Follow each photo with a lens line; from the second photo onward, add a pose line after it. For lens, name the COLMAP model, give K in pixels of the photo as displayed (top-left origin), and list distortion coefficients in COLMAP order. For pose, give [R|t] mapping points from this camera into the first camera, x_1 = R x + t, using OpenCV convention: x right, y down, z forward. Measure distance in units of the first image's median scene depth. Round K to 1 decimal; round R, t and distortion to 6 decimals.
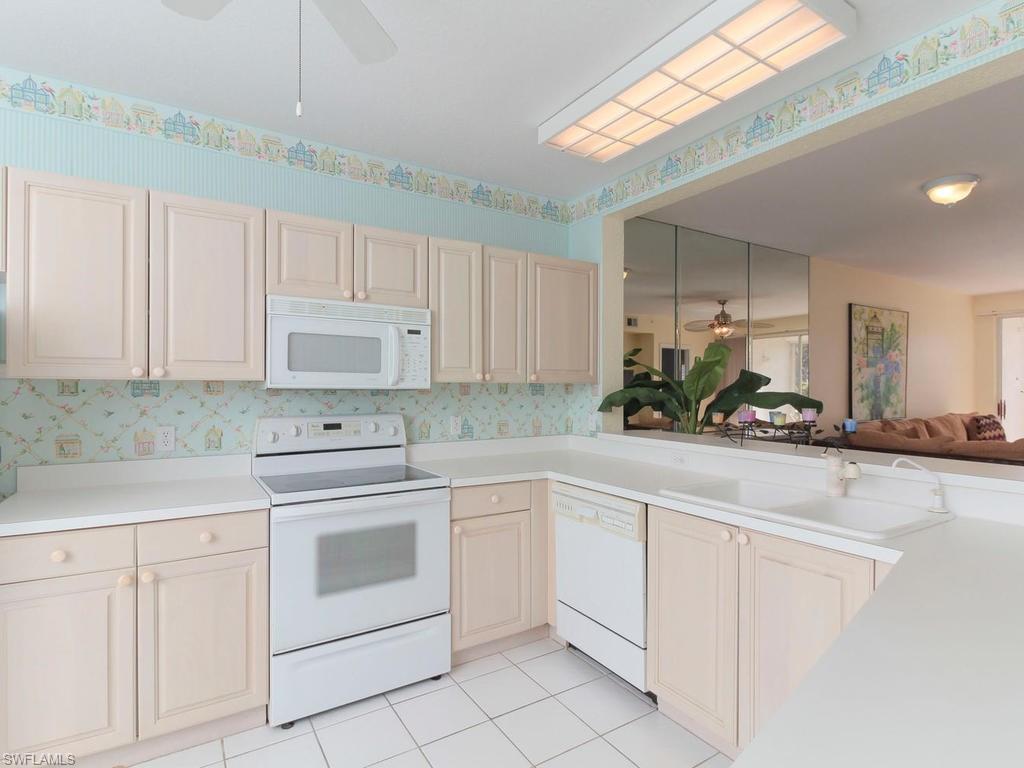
lens RADIAL K [[531.9, 0, 512.0], [0, 531.9, 384.0], [0, 0, 1]] dist [0.000453, -0.000255]
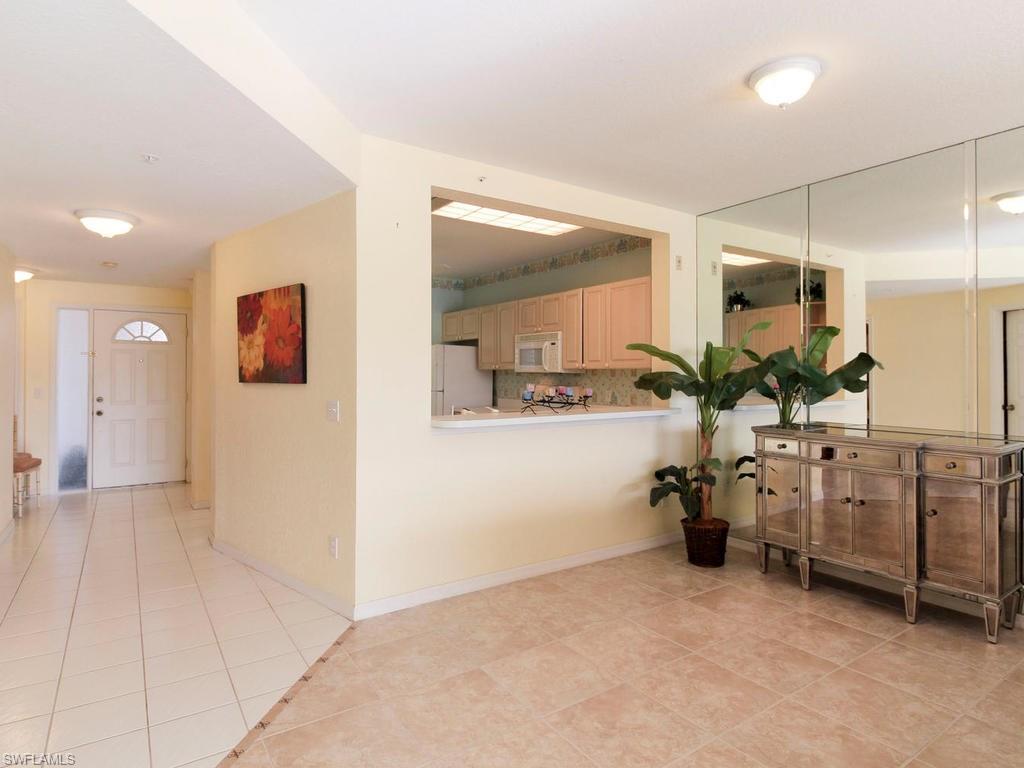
lens RADIAL K [[569.8, 0, 510.6], [0, 569.8, 374.7], [0, 0, 1]] dist [-0.003617, -0.001736]
pose [[0.038103, -0.005134, -0.999261, 1.554281], [-0.001583, 0.999985, -0.005198, 0.022986], [0.999273, 0.001780, 0.038094, 0.610626]]
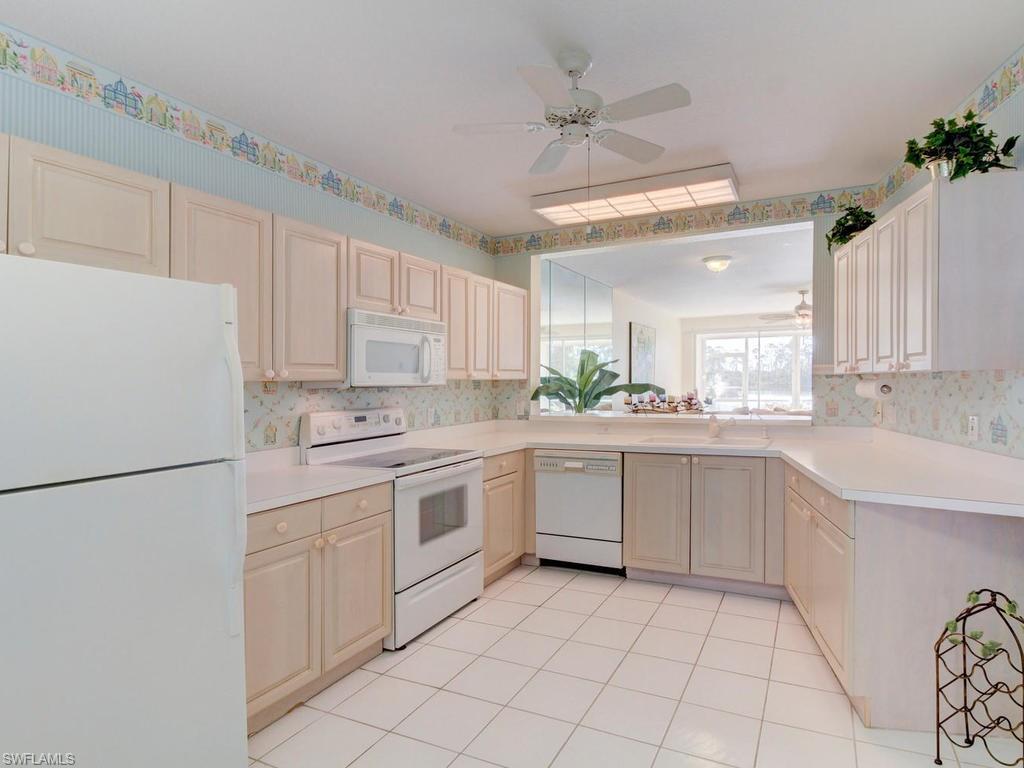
lens RADIAL K [[531.9, 0, 512.0], [0, 531.9, 384.0], [0, 0, 1]] dist [0.000453, -0.000255]
pose [[0.882145, -0.018151, 0.470629, -0.495272], [0.015038, 0.999833, 0.010374, -0.003852], [-0.470739, -0.002074, 0.882270, -0.164620]]
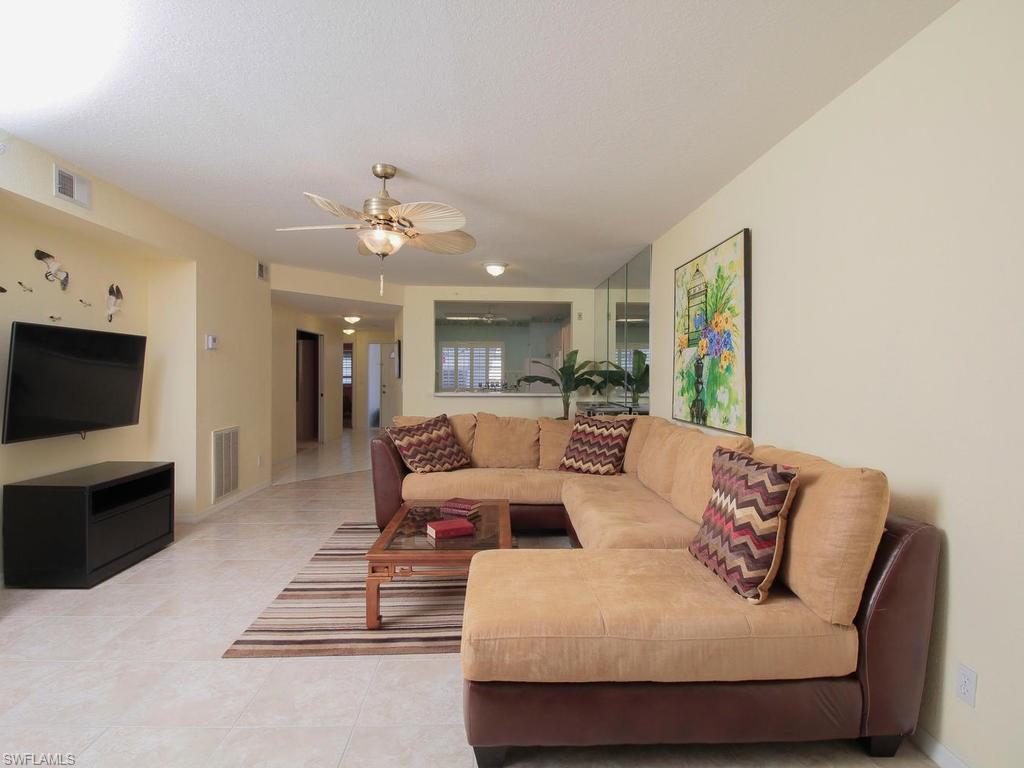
lens RADIAL K [[524.1, 0, 512.2], [0, 524.1, 380.8], [0, 0, 1]] dist [-0.013931, -0.000330]
pose [[-0.491255, 0.007331, -0.870985, 2.403387], [-0.006701, 0.999903, 0.012195, 0.011468], [0.870990, 0.011827, -0.491158, 1.956934]]
